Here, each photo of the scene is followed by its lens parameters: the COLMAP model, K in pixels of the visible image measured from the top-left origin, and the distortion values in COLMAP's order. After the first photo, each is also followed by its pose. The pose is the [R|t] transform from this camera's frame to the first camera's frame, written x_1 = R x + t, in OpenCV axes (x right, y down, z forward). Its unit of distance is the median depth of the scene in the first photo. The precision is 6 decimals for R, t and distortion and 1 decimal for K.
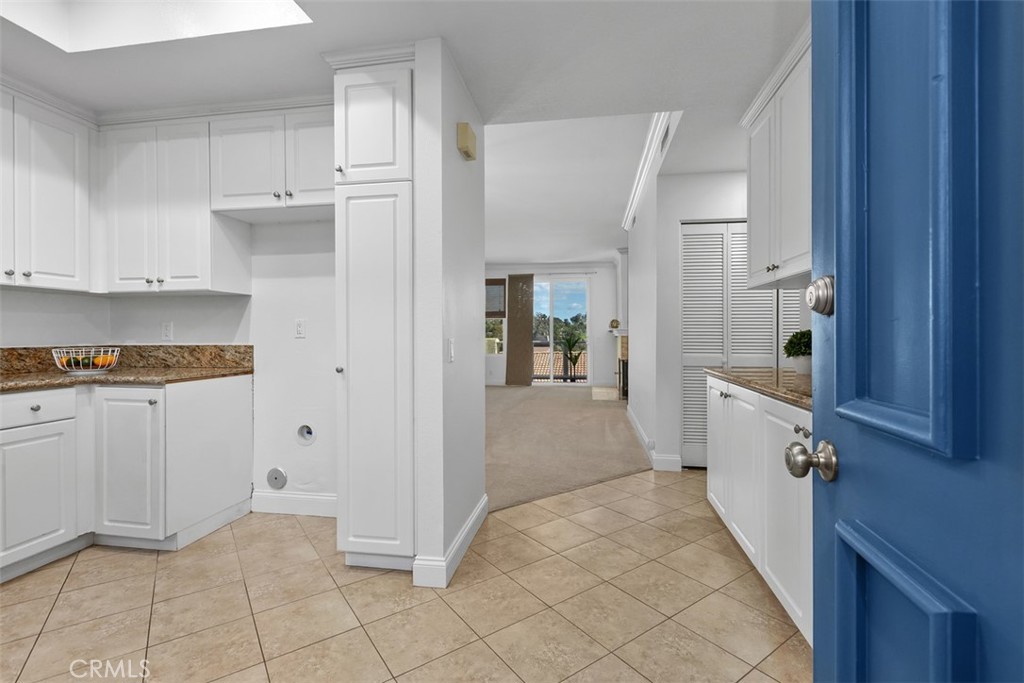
lens RADIAL K [[463.3, 0, 513.7], [0, 463.3, 338.6], [0, 0, 1]] dist [0.001185, 0.000103]
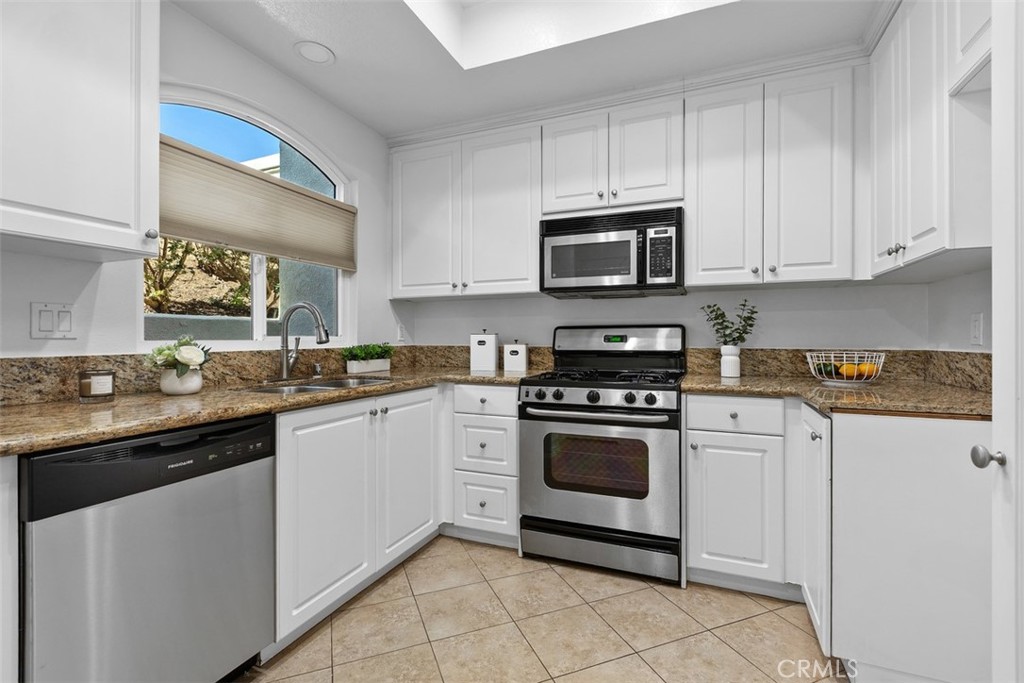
lens RADIAL K [[463.3, 0, 513.7], [0, 463.3, 338.6], [0, 0, 1]] dist [0.001185, 0.000103]
pose [[-0.230082, 0.004019, -0.973163, -0.035054], [-0.009111, 0.999939, 0.006284, -0.002328], [0.973129, 0.010312, -0.230031, 0.643531]]
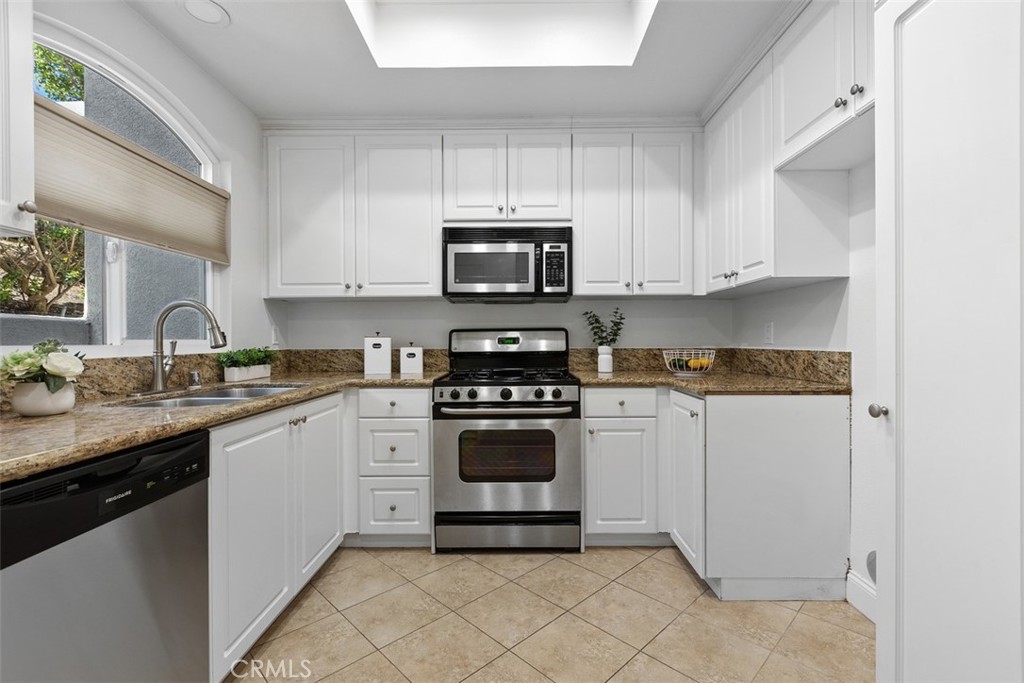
lens RADIAL K [[454.9, 0, 515.8], [0, 454.9, 342.3], [0, 0, 1]] dist [0.002109, 0.000035]
pose [[0.156038, 0.006503, -0.987730, 0.008178], [-0.005702, 0.999968, 0.005683, -0.000553], [0.987735, 0.004745, 0.156070, 0.472525]]
